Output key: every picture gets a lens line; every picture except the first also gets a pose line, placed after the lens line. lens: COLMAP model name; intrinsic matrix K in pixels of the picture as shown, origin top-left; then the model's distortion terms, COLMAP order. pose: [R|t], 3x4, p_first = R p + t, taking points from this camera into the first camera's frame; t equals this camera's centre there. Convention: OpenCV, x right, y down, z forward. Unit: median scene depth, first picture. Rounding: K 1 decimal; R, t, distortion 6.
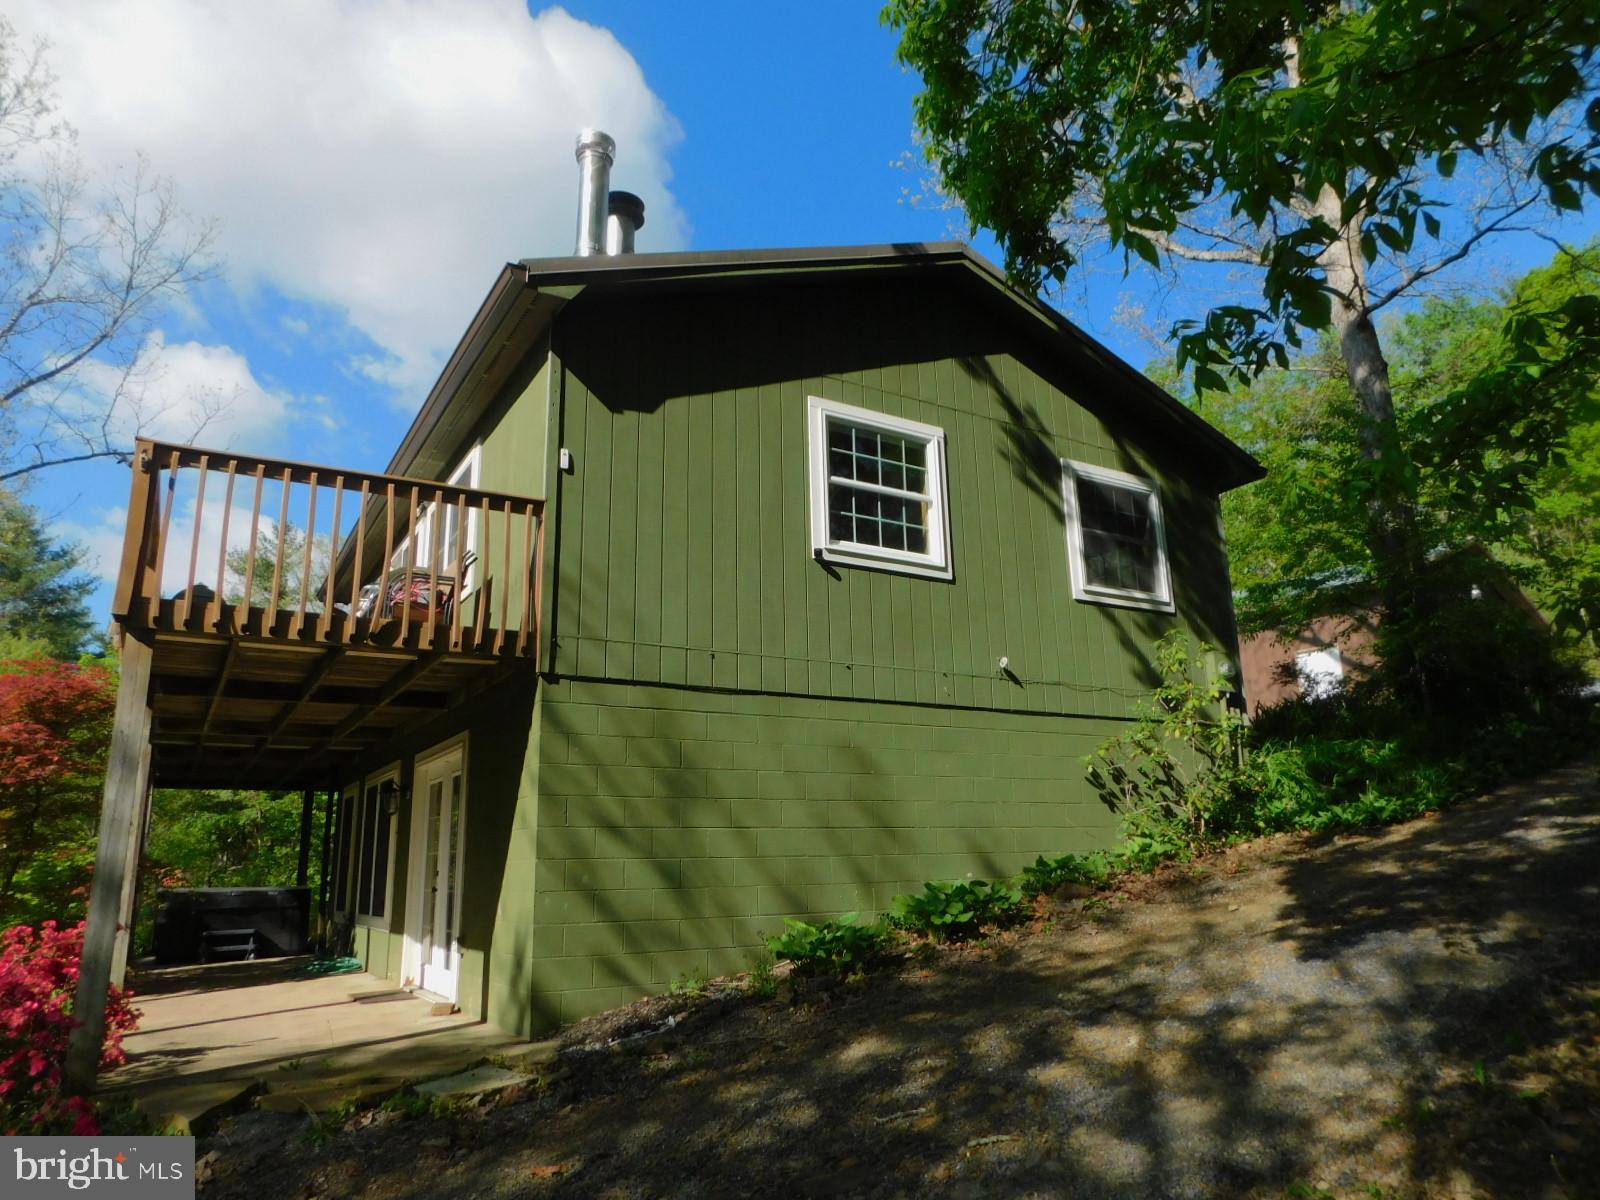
lens RADIAL K [[1063.6, 0, 792.7], [0, 1063.6, 599.0], [0, 0, 1]] dist [-0.006556, -0.000389]
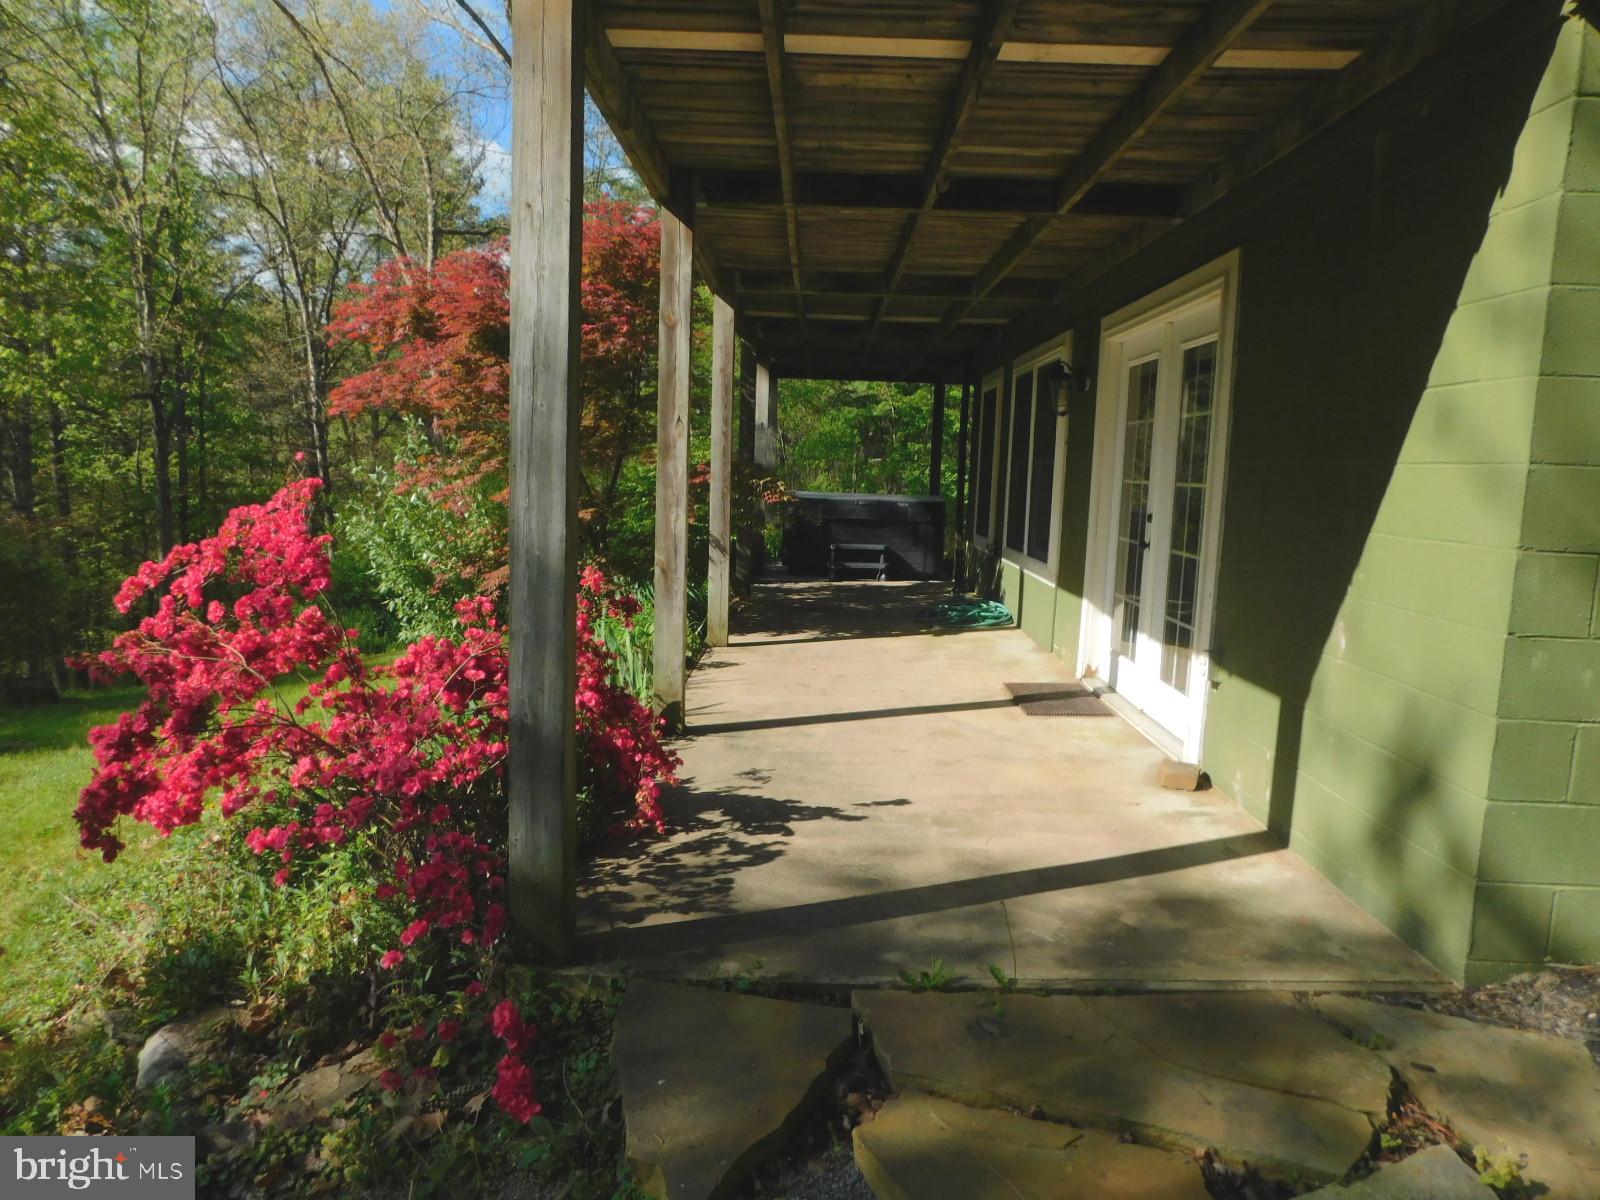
lens RADIAL K [[1063.6, 0, 792.7], [0, 1063.6, 599.0], [0, 0, 1]] dist [-0.006556, -0.000389]
pose [[0.849895, 0.117414, -0.513705, -0.164873], [0.077048, 0.936695, 0.341565, 0.071877], [0.521289, -0.329874, 0.787046, 0.357695]]
